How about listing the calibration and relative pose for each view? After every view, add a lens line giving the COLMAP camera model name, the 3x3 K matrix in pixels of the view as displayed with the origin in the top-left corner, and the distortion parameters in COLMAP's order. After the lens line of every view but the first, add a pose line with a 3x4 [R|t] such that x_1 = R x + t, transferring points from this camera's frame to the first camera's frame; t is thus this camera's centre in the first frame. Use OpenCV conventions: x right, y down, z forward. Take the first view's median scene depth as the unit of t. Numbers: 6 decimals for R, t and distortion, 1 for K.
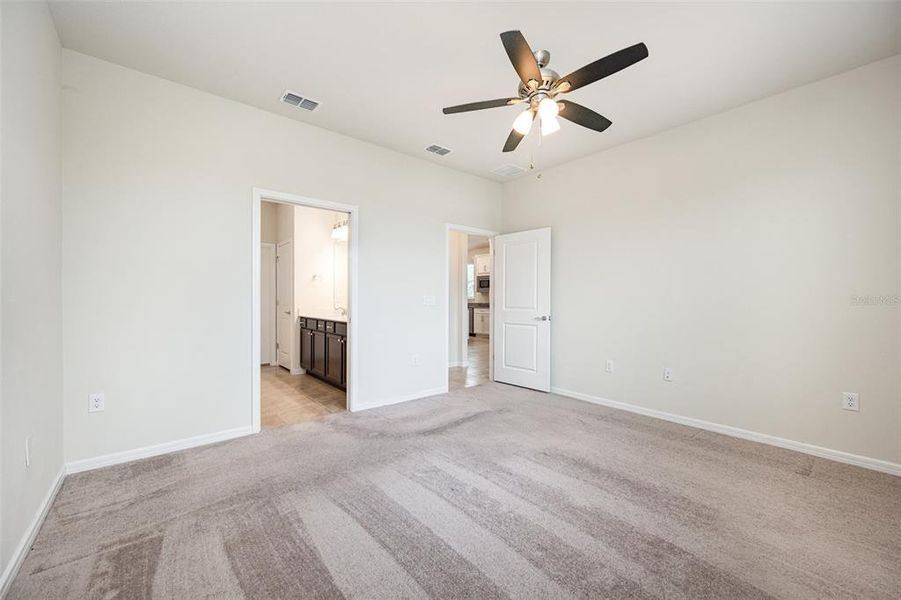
lens RADIAL K [[355.6, 0, 450.5], [0, 355.6, 300.0], [0, 0, 1]] dist [0.002139, 0.000017]
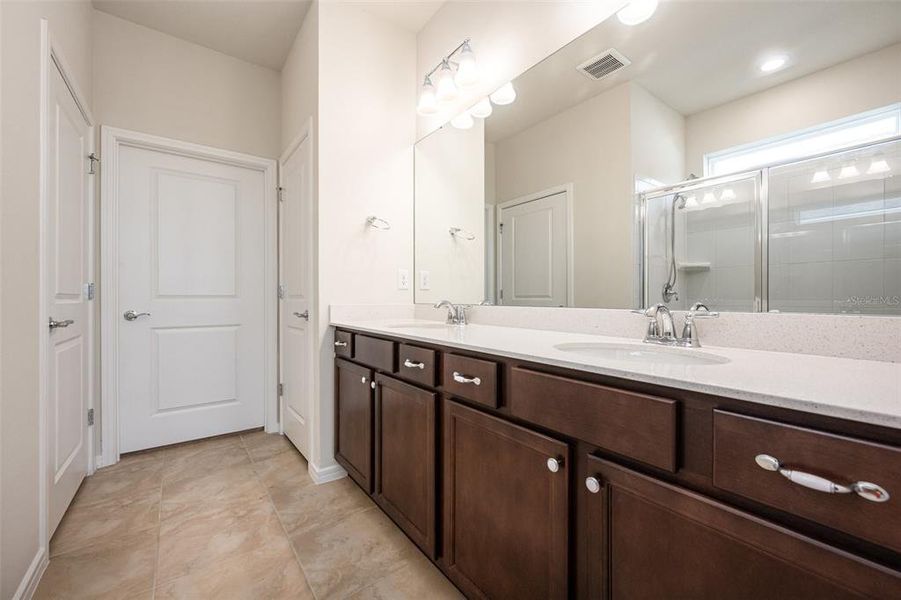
lens RADIAL K [[355.6, 0, 450.5], [0, 355.6, 300.0], [0, 0, 1]] dist [0.002139, 0.000017]
pose [[0.998549, -0.001935, -0.053817, -0.278350], [0.001732, 0.999991, -0.003816, 0.020867], [0.053824, 0.003717, 0.998544, 0.630029]]
